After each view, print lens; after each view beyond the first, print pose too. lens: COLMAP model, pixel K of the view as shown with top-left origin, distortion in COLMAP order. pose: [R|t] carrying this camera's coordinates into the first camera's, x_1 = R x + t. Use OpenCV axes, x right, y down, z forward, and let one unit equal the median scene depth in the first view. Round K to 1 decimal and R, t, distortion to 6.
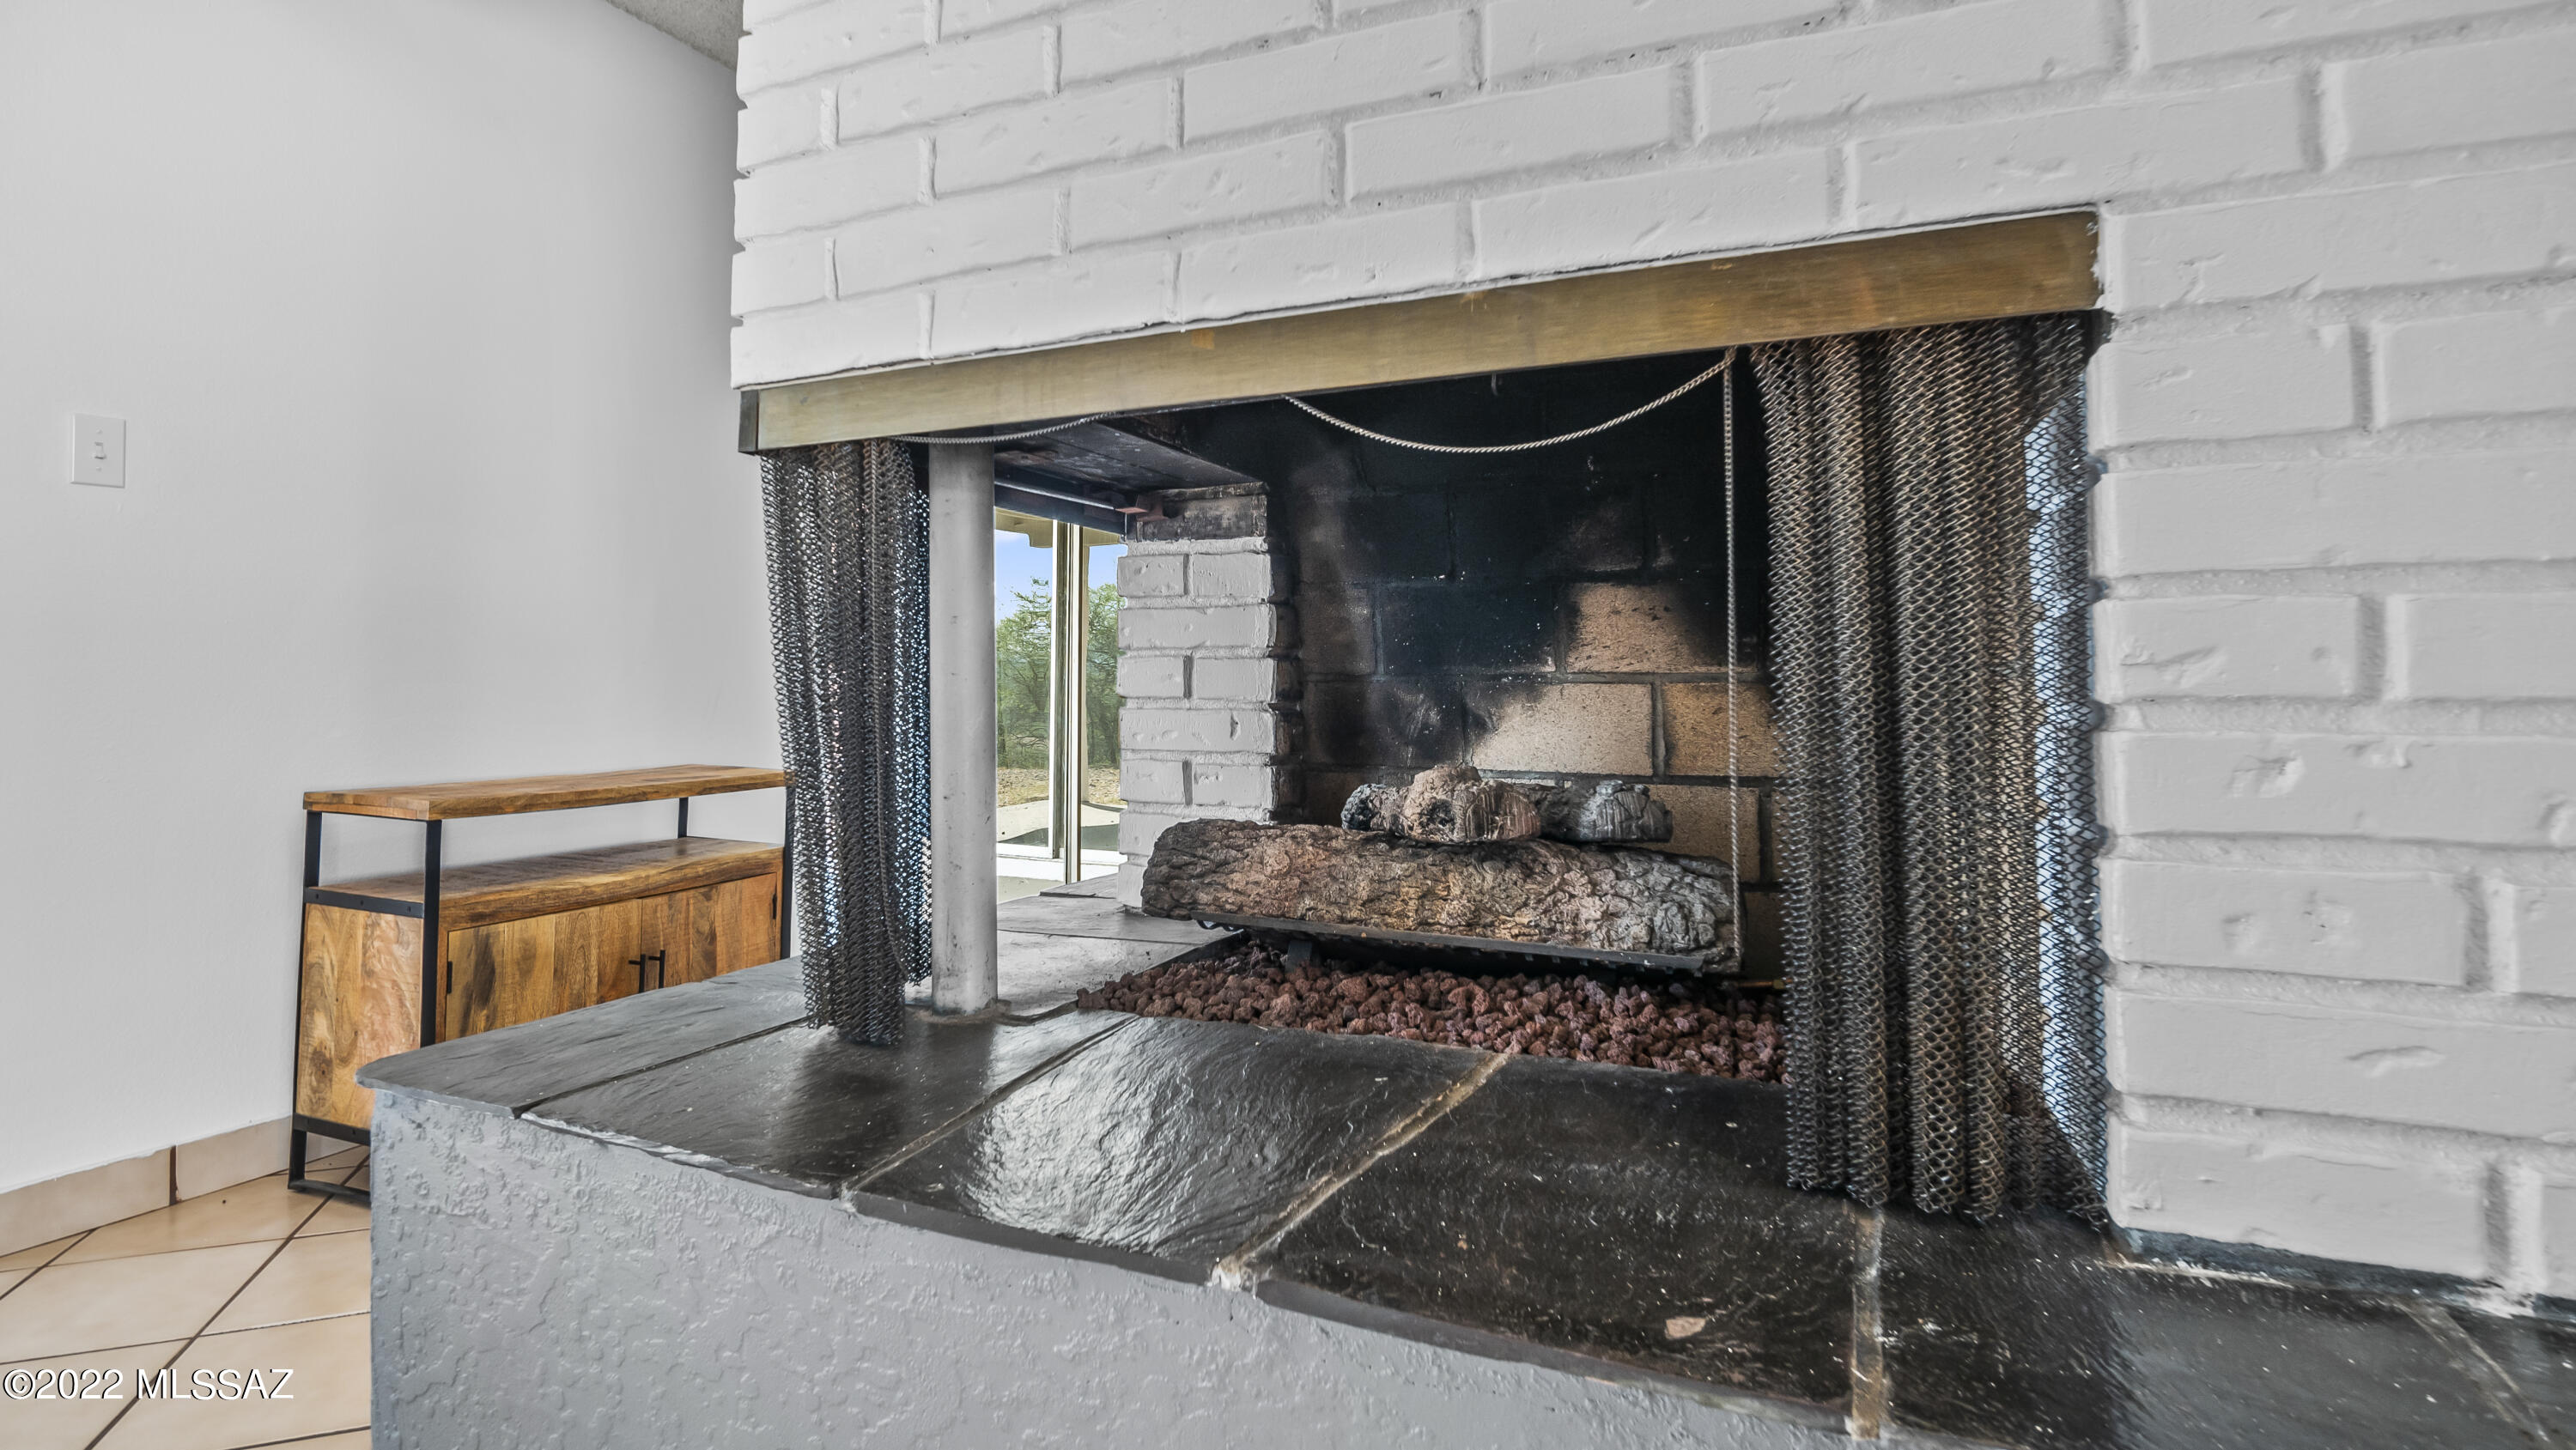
lens RADIAL K [[1205.2, 0, 1292.2], [0, 1205.2, 650.0], [0, 0, 1]] dist [-0.012203, -0.000369]
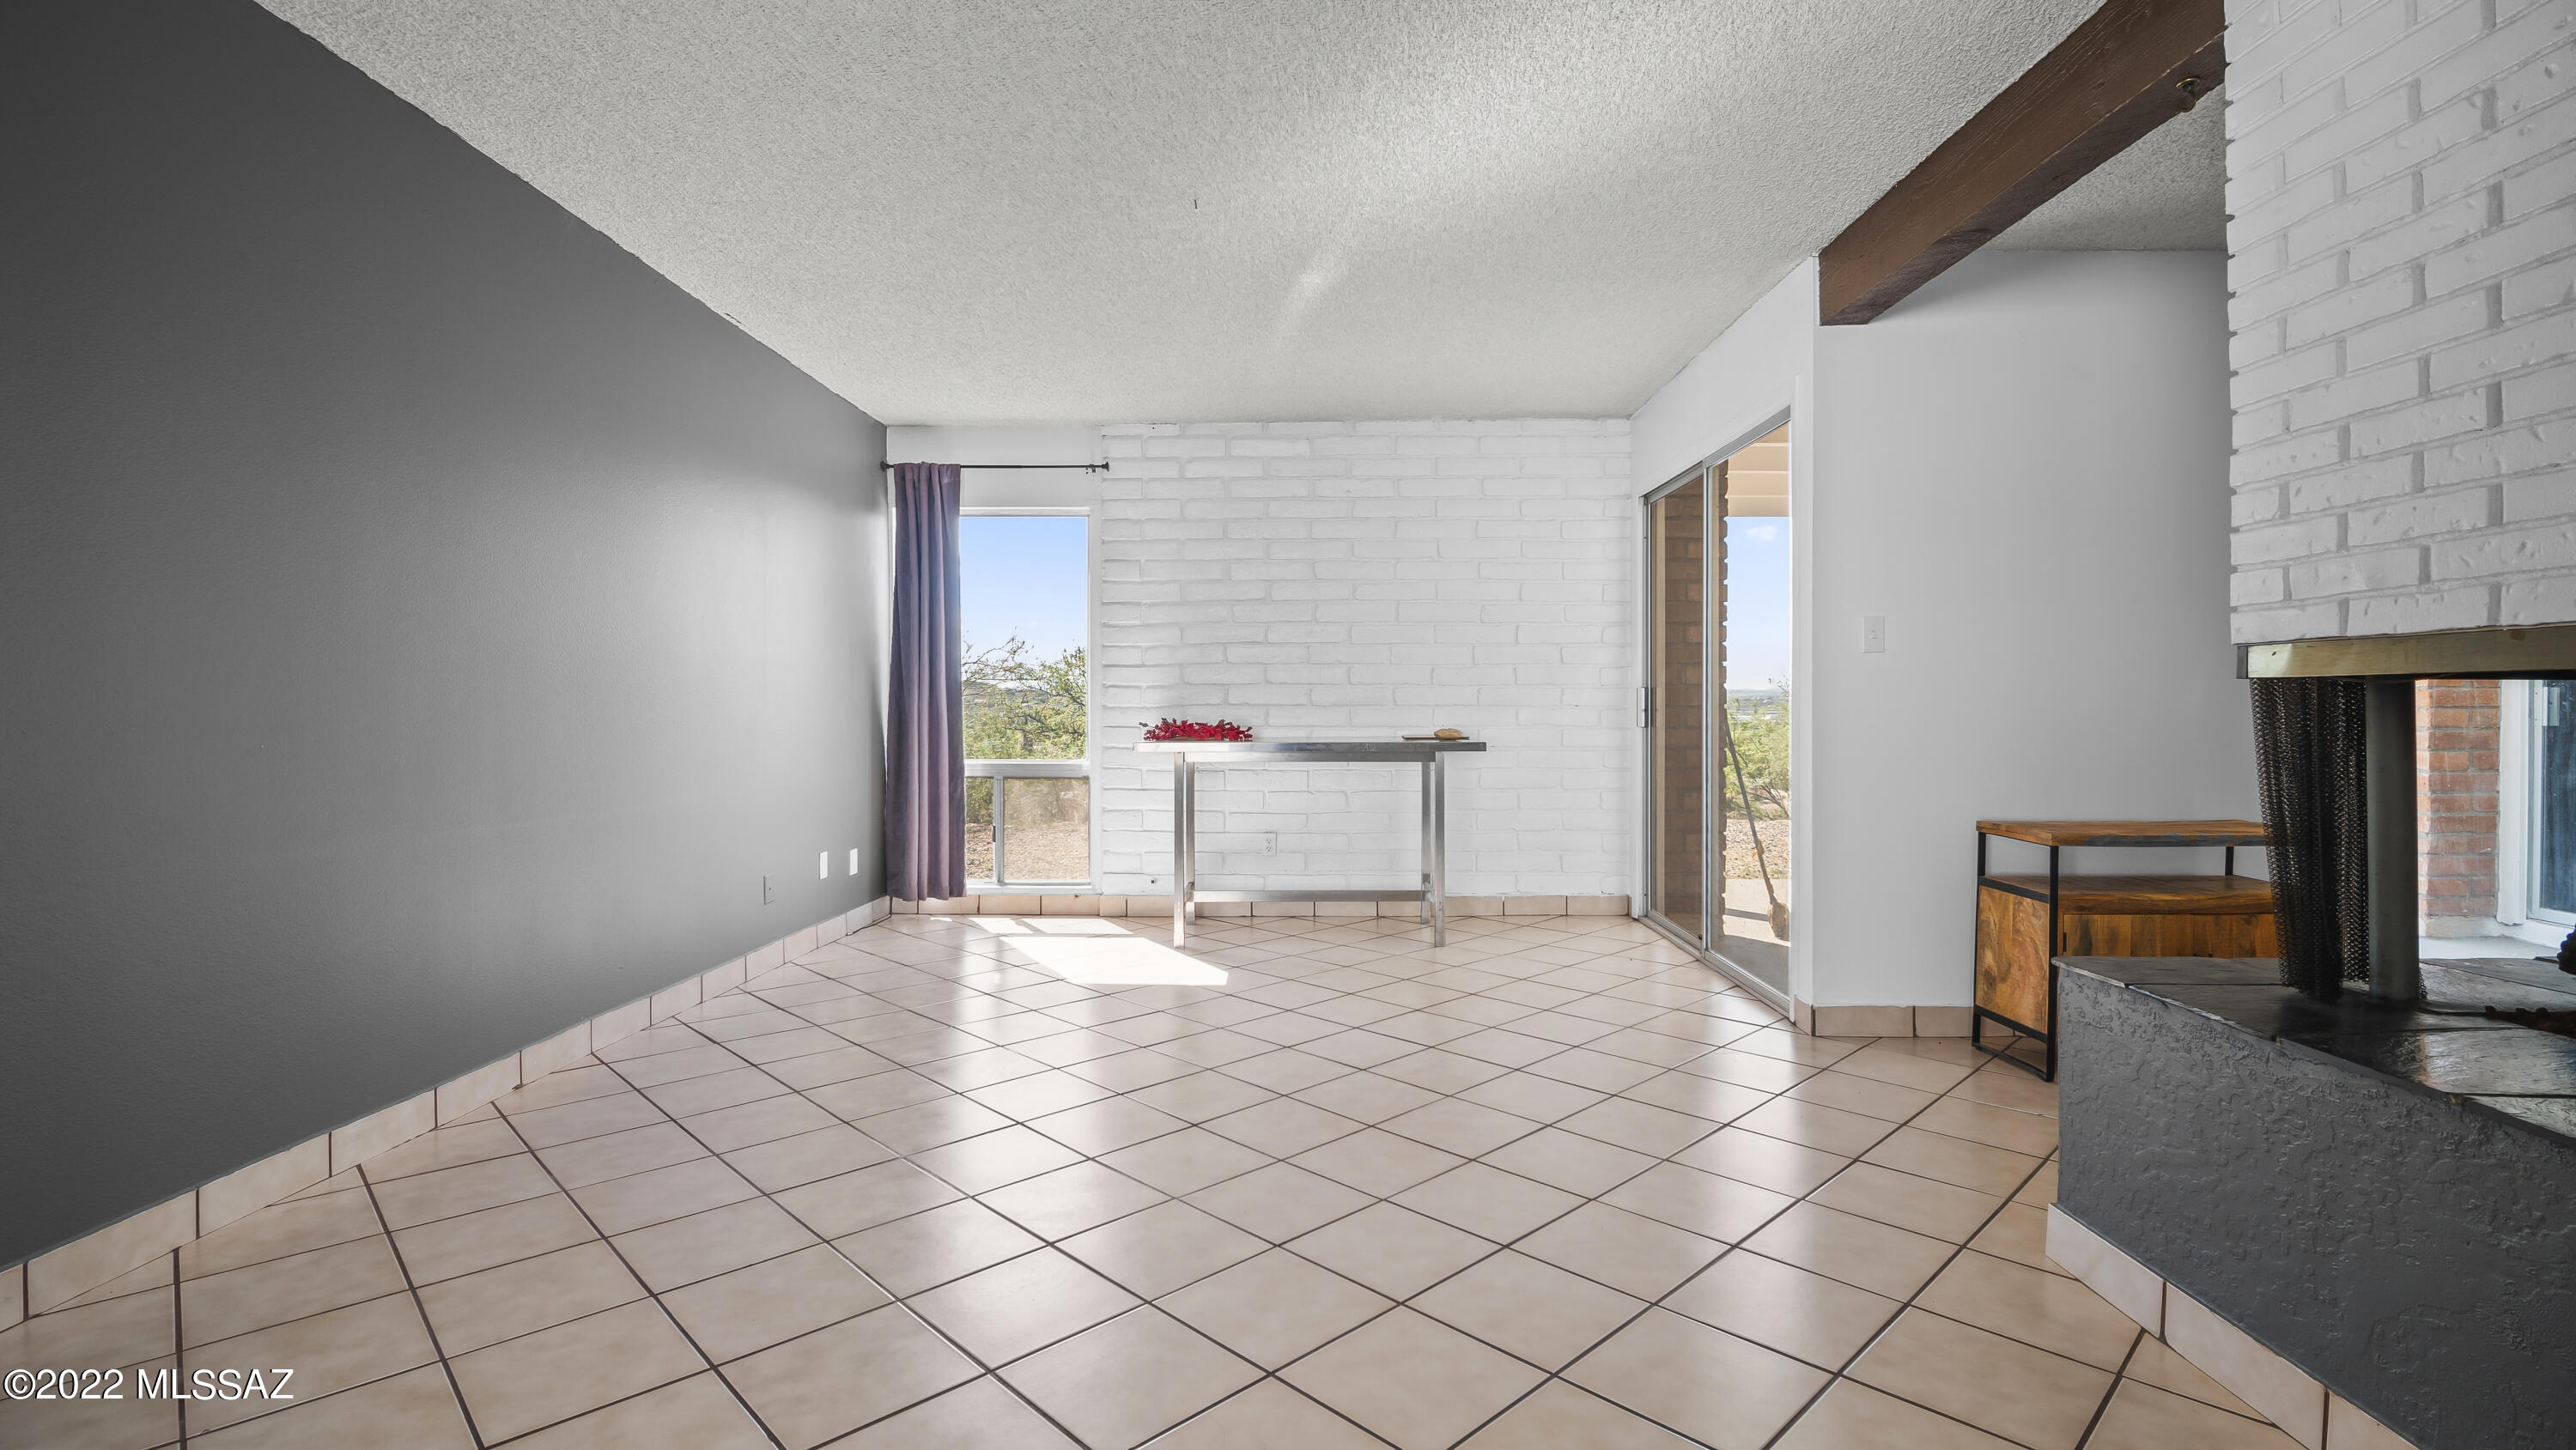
lens RADIAL K [[1171.2, 0, 1291.5], [0, 1171.2, 704.3], [0, 0, 1]] dist [-0.012798, -0.004941]
pose [[0.395773, 0.000805, -0.918348, 0.335656], [0.026057, 0.999587, 0.012106, -0.098010], [0.917979, -0.028721, 0.395588, -0.587006]]
